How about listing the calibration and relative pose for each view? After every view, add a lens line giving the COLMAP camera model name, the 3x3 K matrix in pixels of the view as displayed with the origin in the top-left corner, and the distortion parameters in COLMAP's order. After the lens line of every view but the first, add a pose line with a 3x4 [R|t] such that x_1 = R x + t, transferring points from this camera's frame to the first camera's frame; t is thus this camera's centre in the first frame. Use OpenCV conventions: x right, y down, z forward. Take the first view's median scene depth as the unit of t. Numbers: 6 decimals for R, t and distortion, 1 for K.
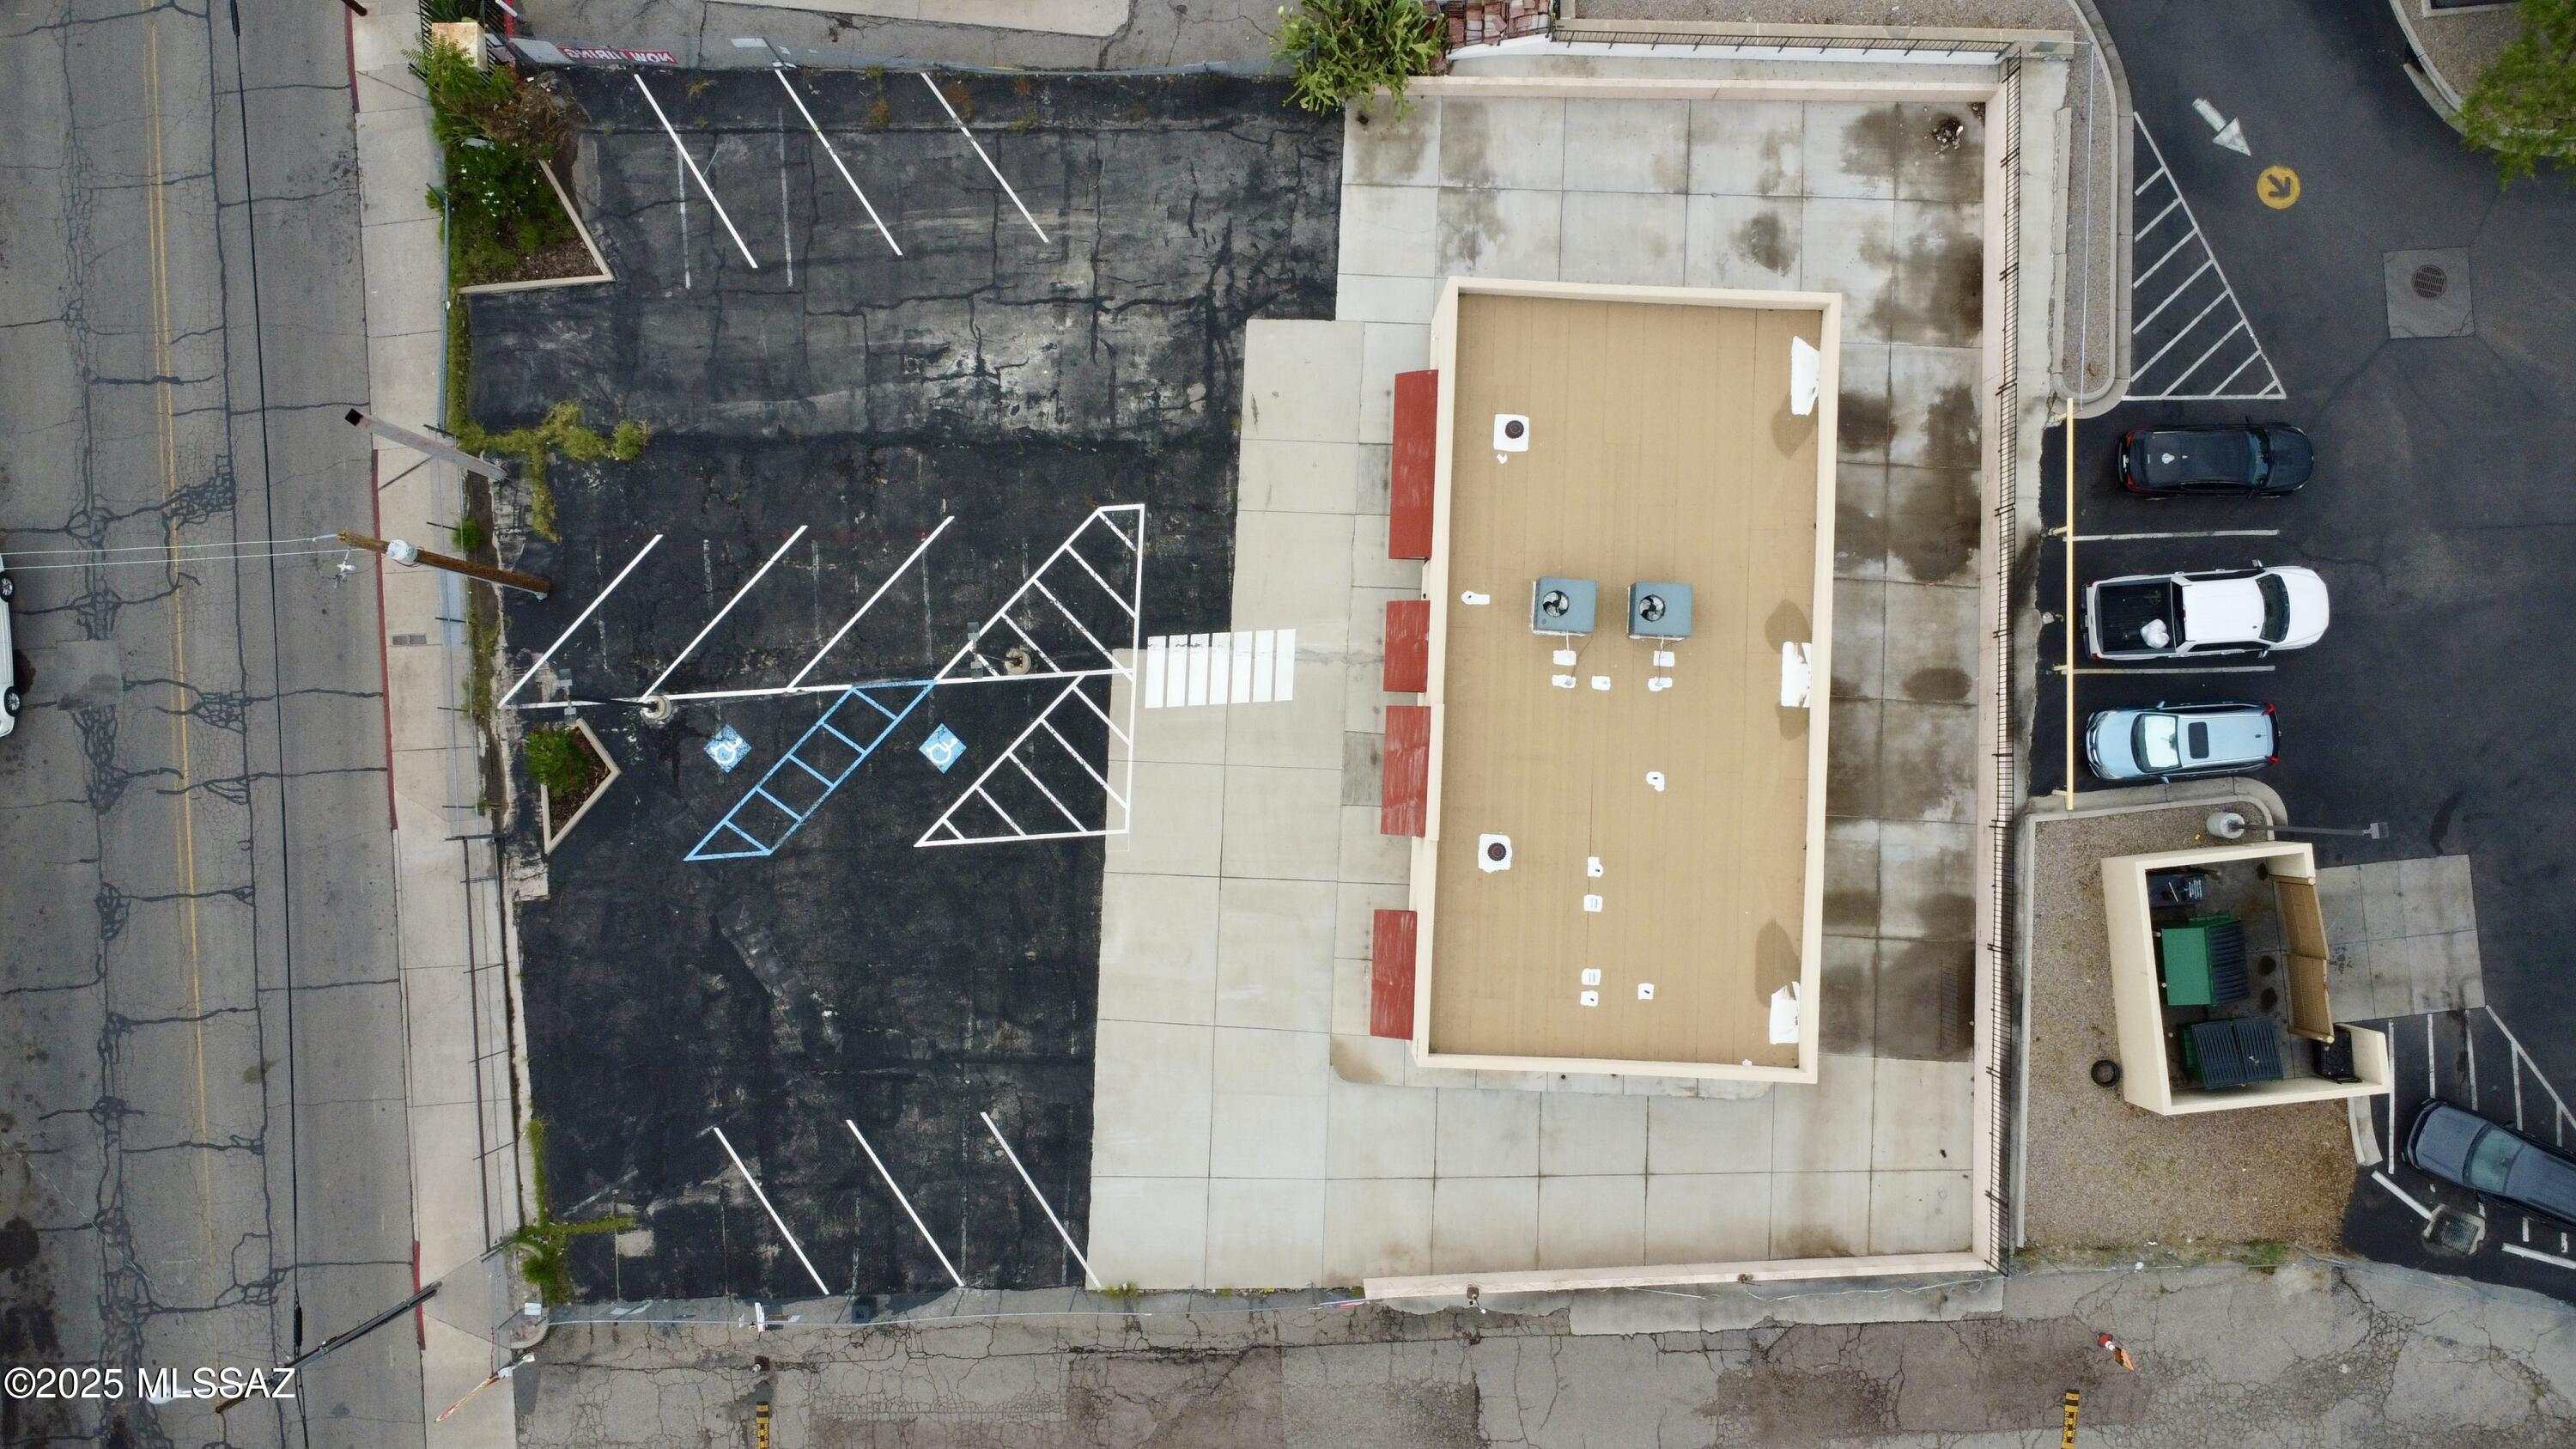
lens RADIAL K [[1941.6, 0, 1282.8], [0, 1941.6, 696.7], [0, 0, 1]] dist [0.000715, -0.003866]
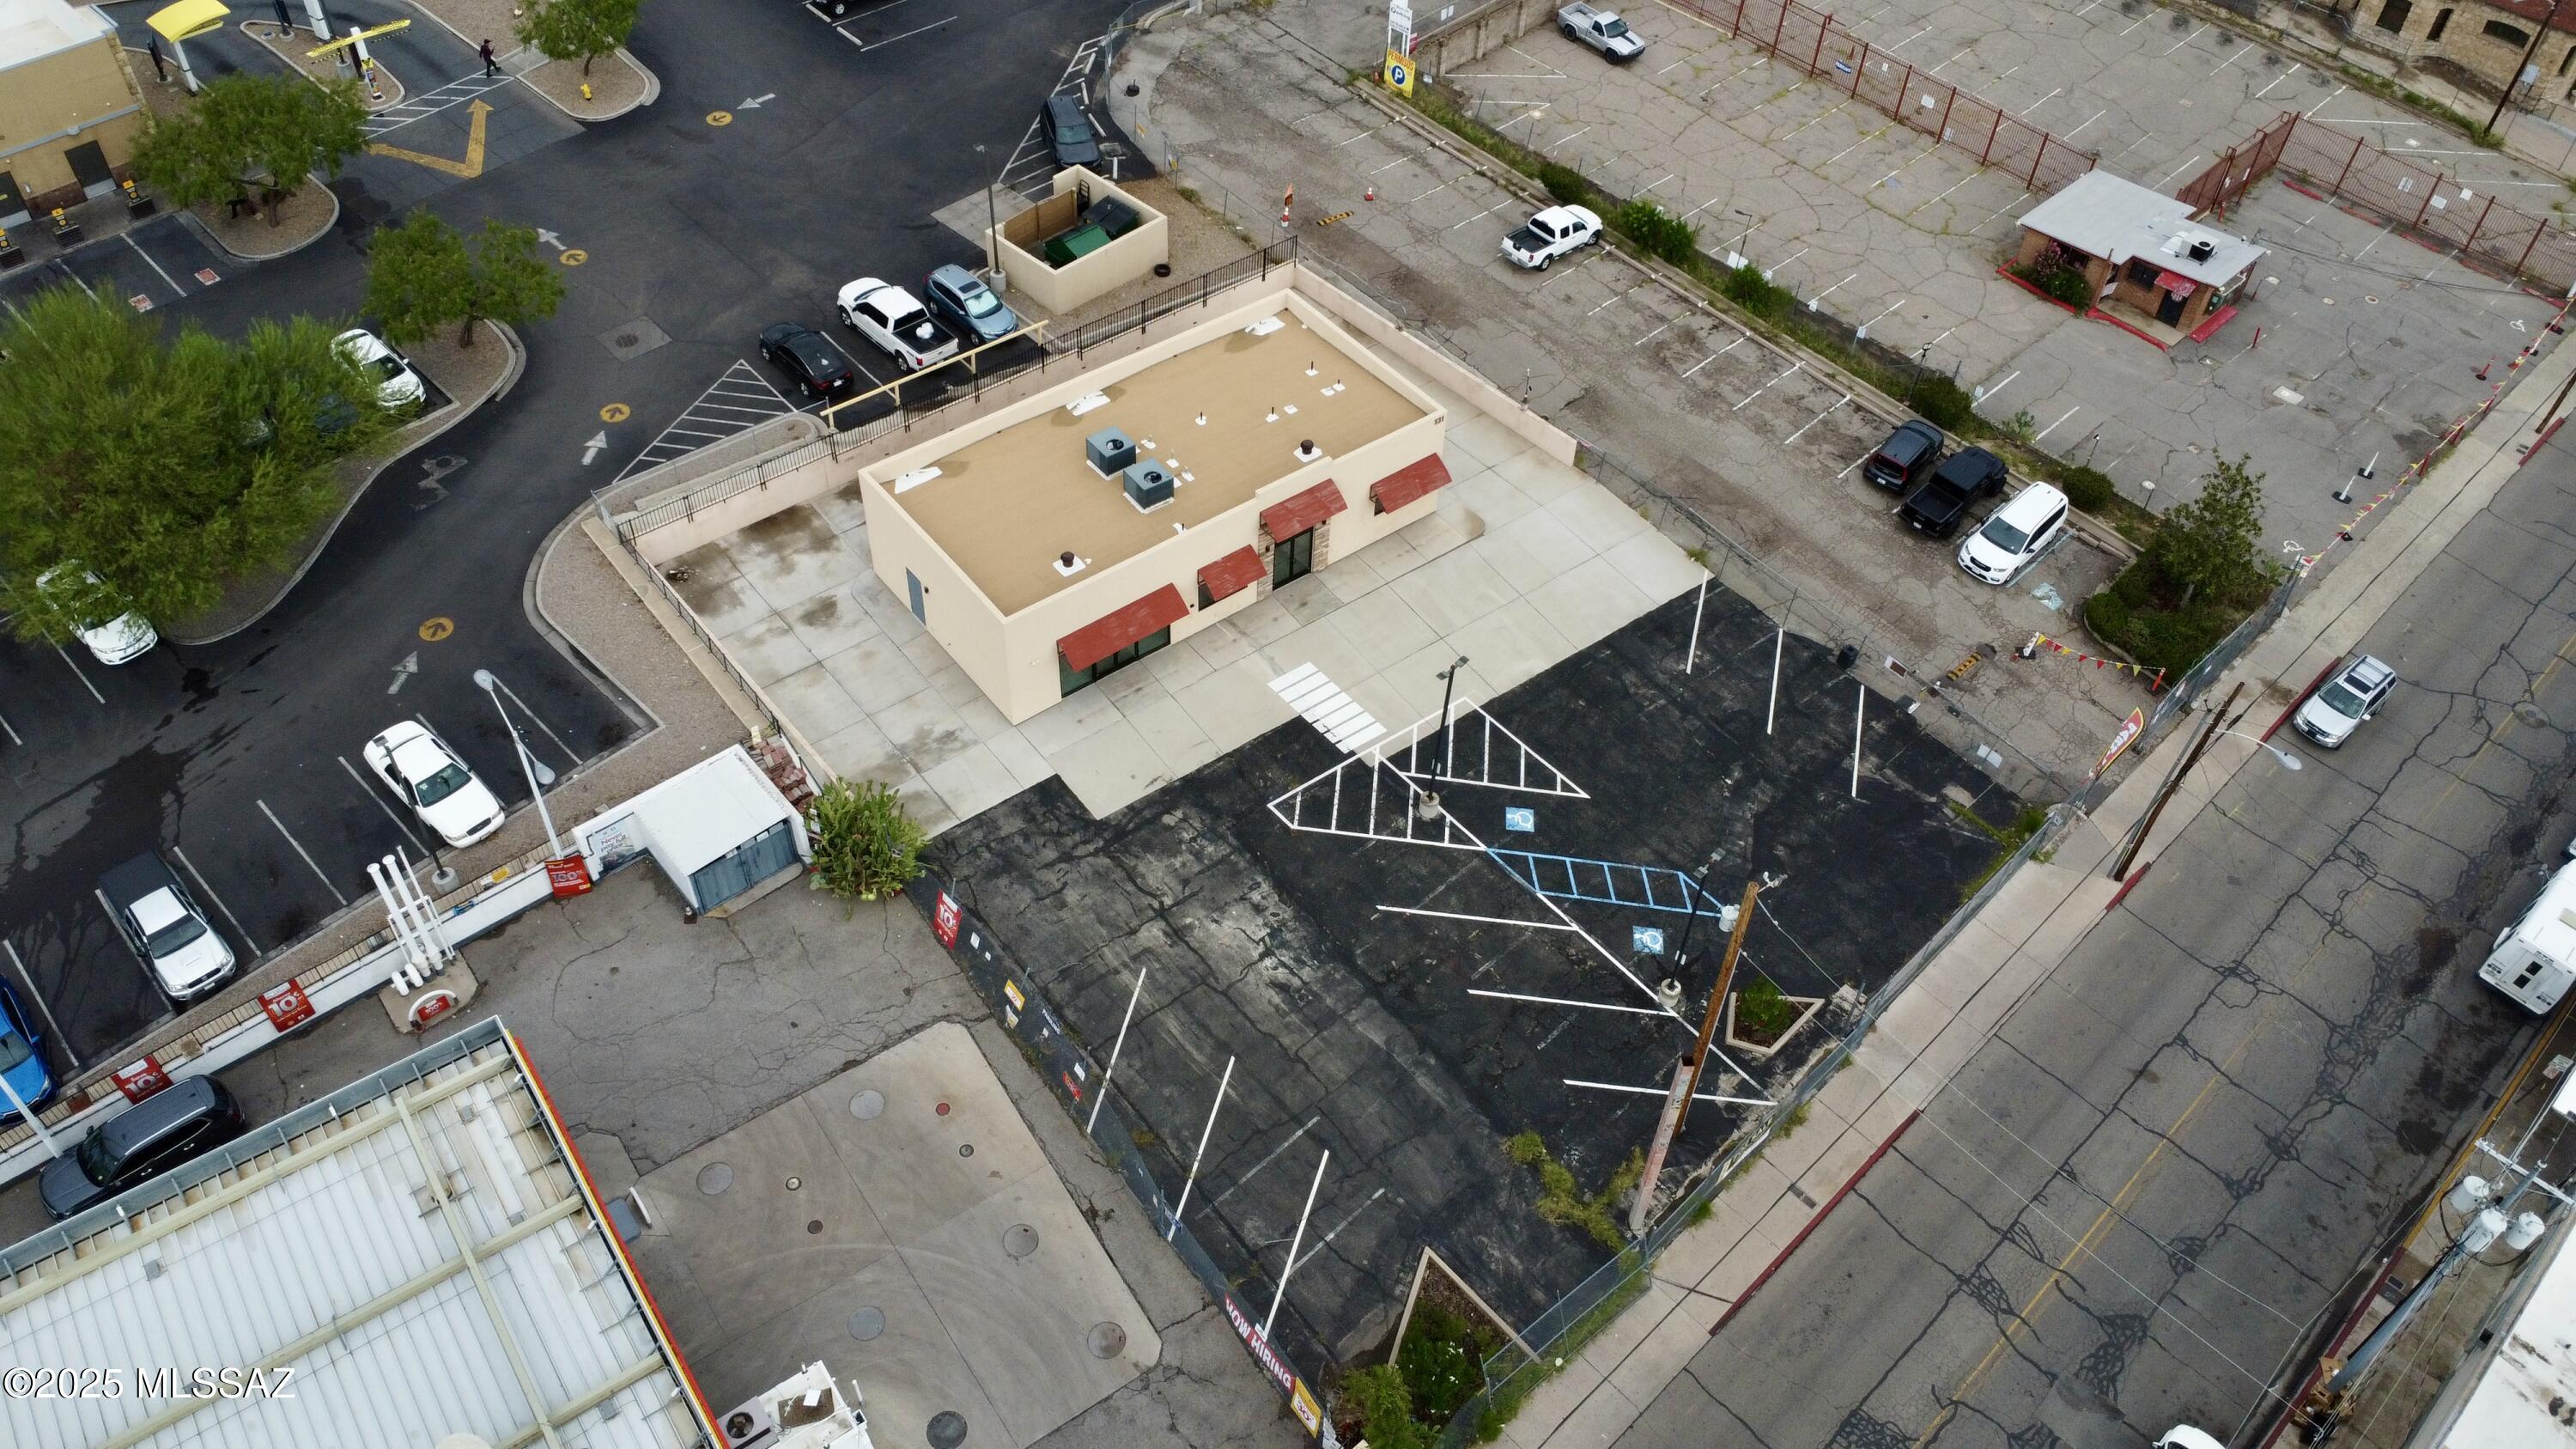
lens RADIAL K [[1941.6, 0, 1282.8], [0, 1941.6, 696.7], [0, 0, 1]] dist [0.000715, -0.003866]
pose [[-0.644668, -0.569155, 0.510357, -0.668817], [0.762000, -0.424882, 0.488703, -0.665538], [-0.061306, 0.703944, 0.707605, 0.071792]]
